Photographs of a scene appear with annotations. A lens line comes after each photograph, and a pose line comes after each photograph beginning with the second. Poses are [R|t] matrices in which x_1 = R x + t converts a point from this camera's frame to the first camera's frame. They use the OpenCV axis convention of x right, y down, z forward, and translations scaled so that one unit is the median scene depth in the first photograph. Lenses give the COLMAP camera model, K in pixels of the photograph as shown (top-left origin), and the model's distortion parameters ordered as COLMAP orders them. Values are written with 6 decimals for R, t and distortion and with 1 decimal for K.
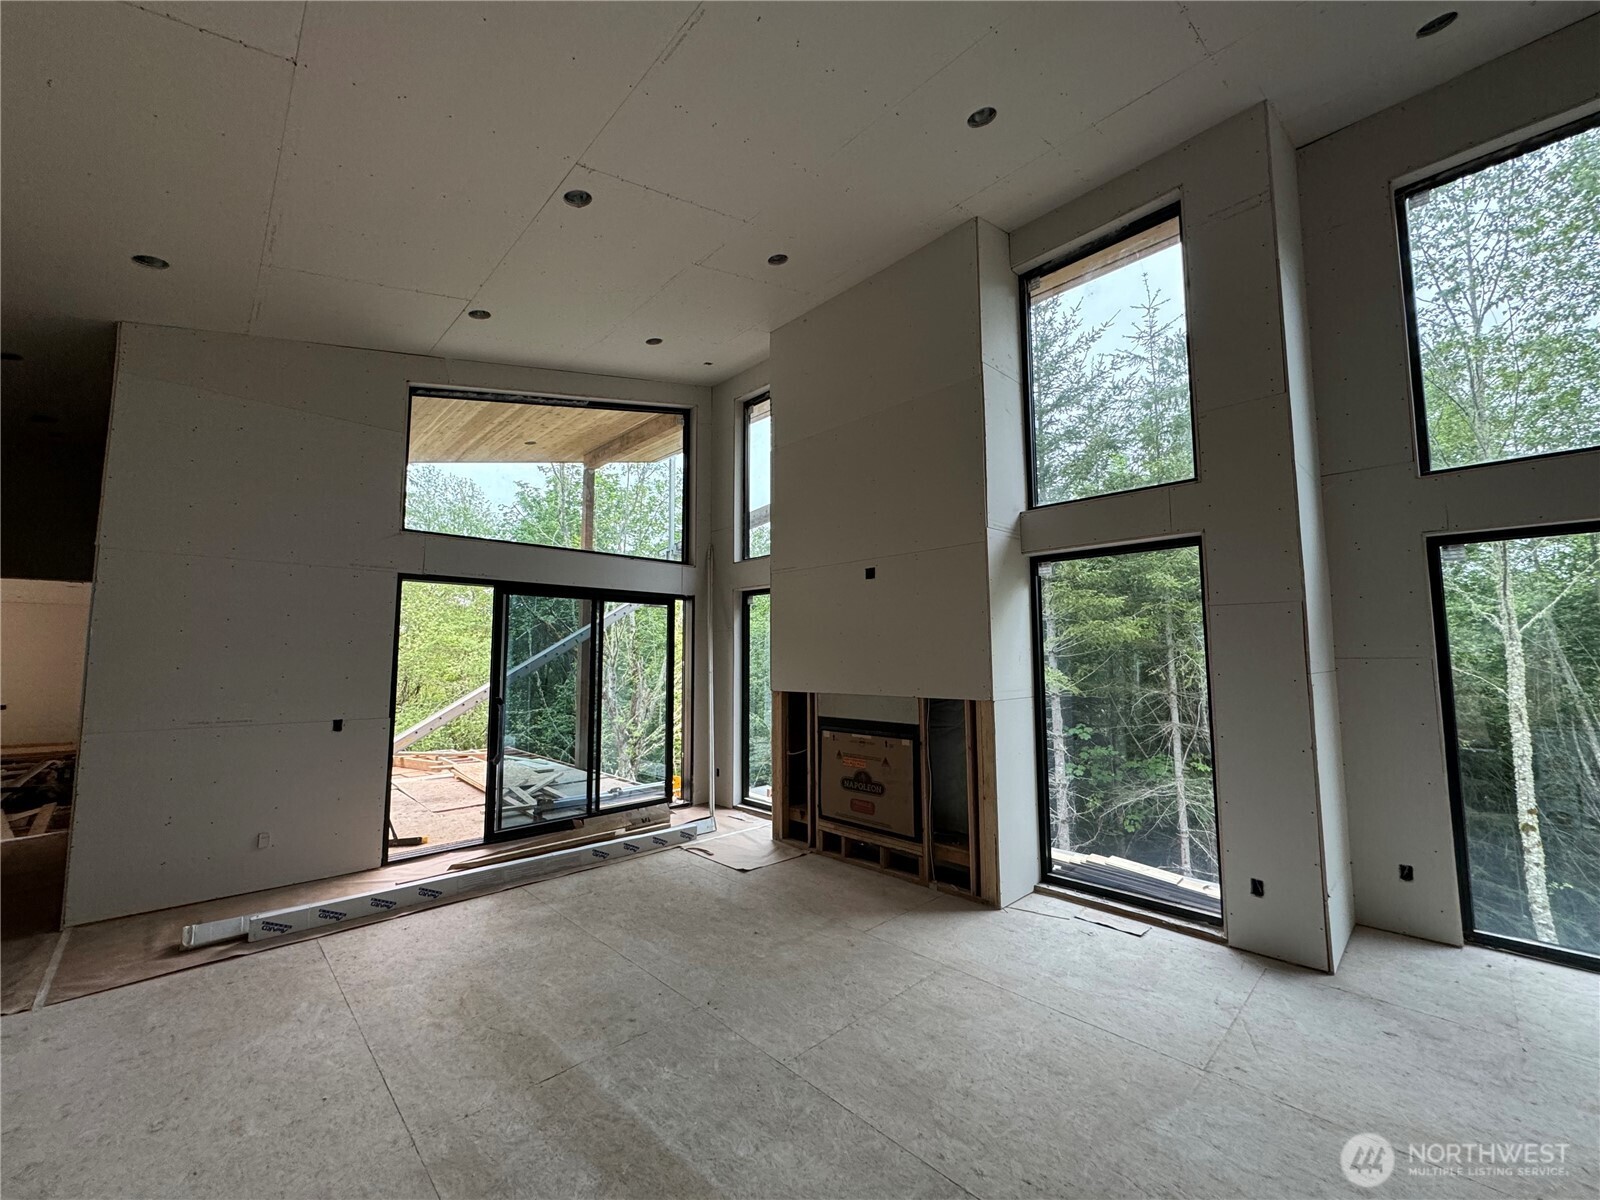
lens RADIAL K [[635.3, 0, 800.0], [0, 635.3, 600.0], [0, 0, 1]] dist [0.000556, 0.000269]
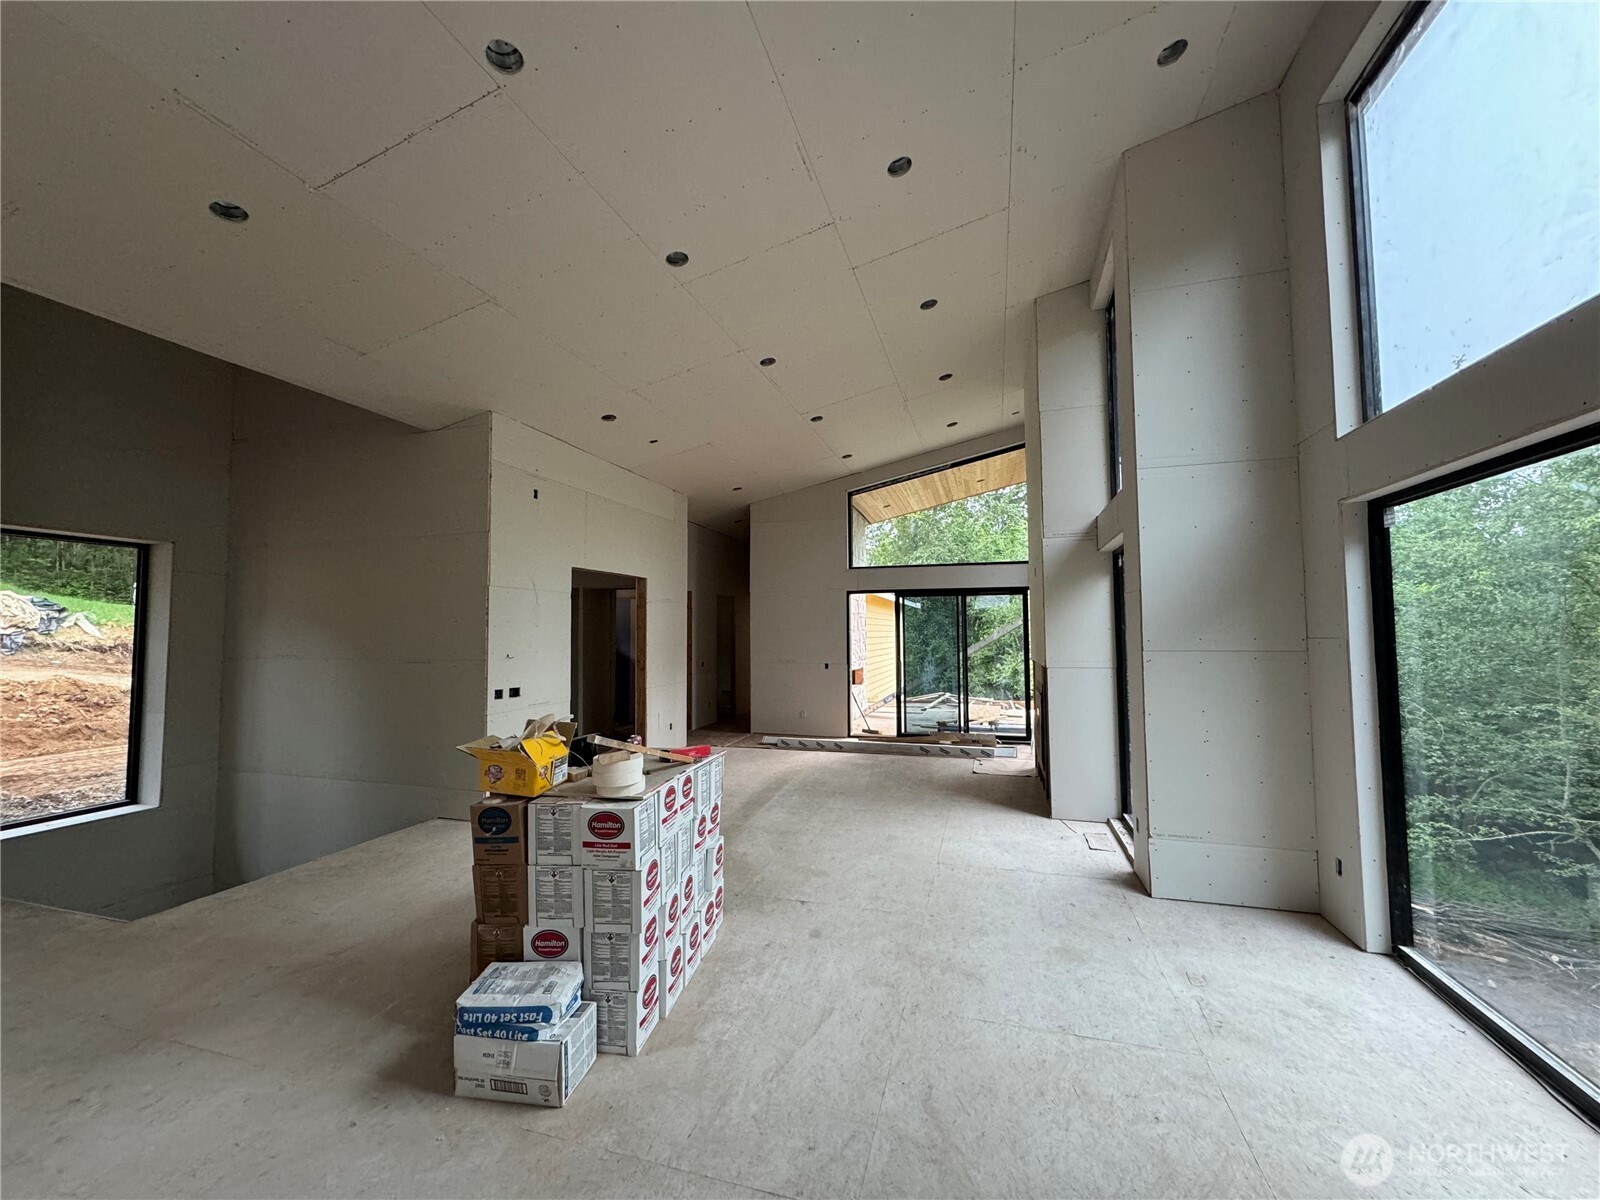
lens RADIAL K [[635.3, 0, 800.0], [0, 635.3, 600.0], [0, 0, 1]] dist [0.000556, 0.000269]
pose [[0.491015, -0.043395, -0.870069, 1.108294], [0.081871, 0.996637, -0.003505, -0.021556], [0.867295, -0.069513, 0.492917, -0.102753]]
